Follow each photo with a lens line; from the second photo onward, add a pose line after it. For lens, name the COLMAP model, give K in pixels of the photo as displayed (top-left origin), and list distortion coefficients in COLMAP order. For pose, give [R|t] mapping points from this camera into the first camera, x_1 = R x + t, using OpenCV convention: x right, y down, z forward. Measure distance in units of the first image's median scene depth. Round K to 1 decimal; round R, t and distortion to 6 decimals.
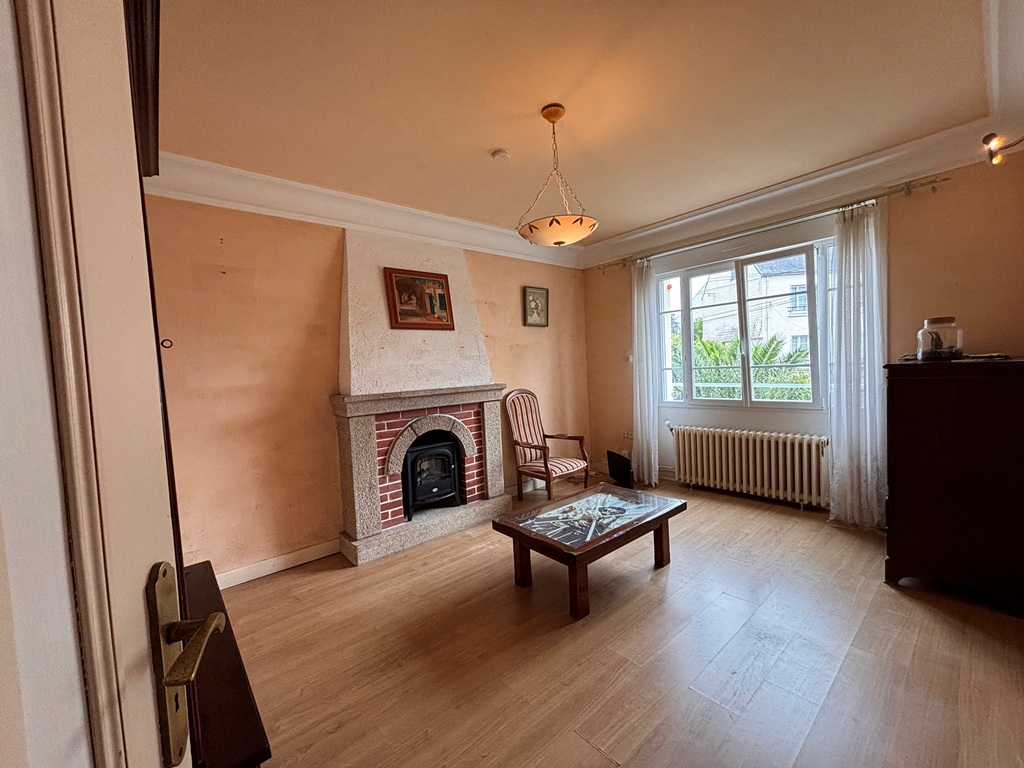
lens RADIAL K [[415.3, 0, 510.1], [0, 415.3, 388.8], [0, 0, 1]] dist [0.017964, -0.000205]
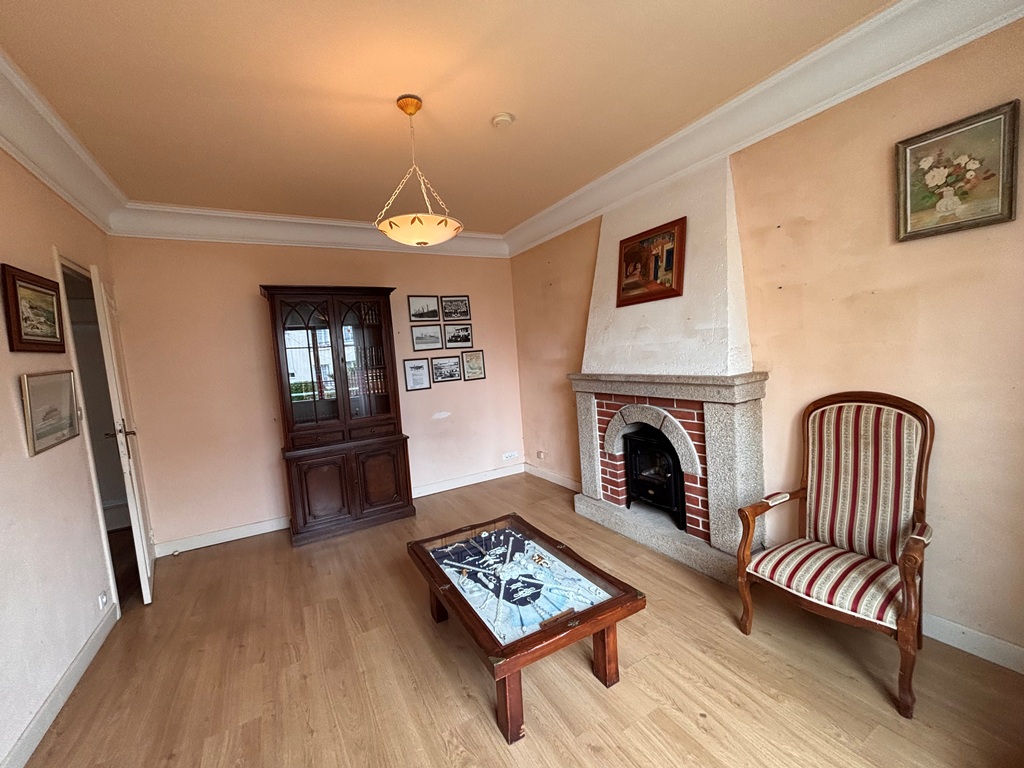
lens RADIAL K [[415.3, 0, 510.1], [0, 415.3, 388.5], [0, 0, 1]] dist [0.017964, -0.000205]
pose [[-0.180302, 0.157000, -0.971001, 0.676529], [0.033822, 0.987585, 0.153401, -0.108526], [0.983030, -0.005183, -0.183373, 0.880916]]
